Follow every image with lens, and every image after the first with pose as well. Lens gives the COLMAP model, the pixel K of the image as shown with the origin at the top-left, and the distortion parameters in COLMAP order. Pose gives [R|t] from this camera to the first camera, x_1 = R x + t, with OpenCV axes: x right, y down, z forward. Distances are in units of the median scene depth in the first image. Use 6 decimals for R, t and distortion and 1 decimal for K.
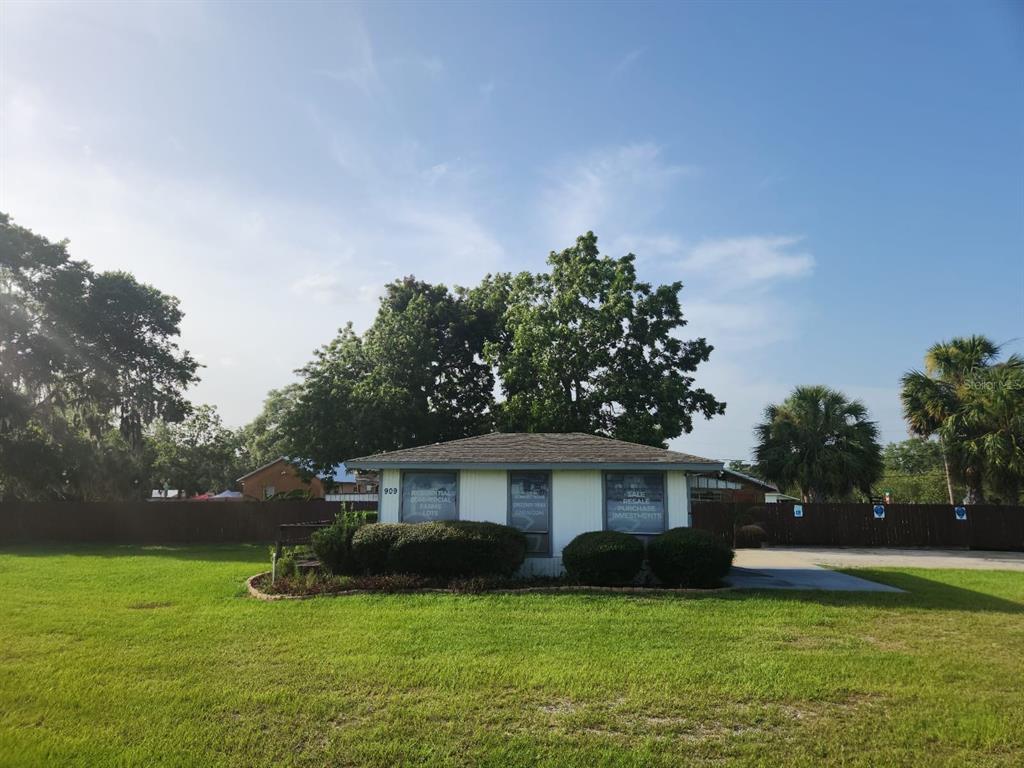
lens RADIAL K [[685.4, 0, 512.0], [0, 685.4, 384.0], [0, 0, 1]] dist [-0.000479, -0.000706]
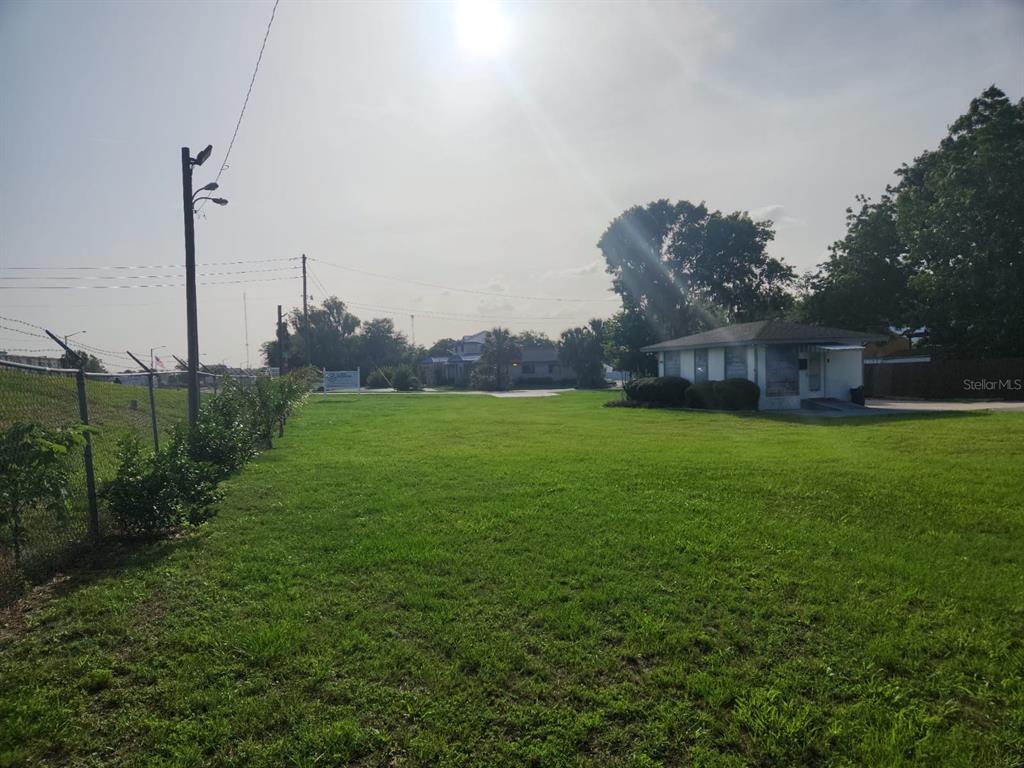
lens RADIAL K [[685.4, 0, 512.0], [0, 685.4, 384.0], [0, 0, 1]] dist [-0.000479, -0.000706]
pose [[0.367652, 0.020836, -0.929730, 0.715395], [0.178528, 0.979573, 0.092550, -0.021193], [0.912666, -0.200009, 0.356422, -0.073490]]
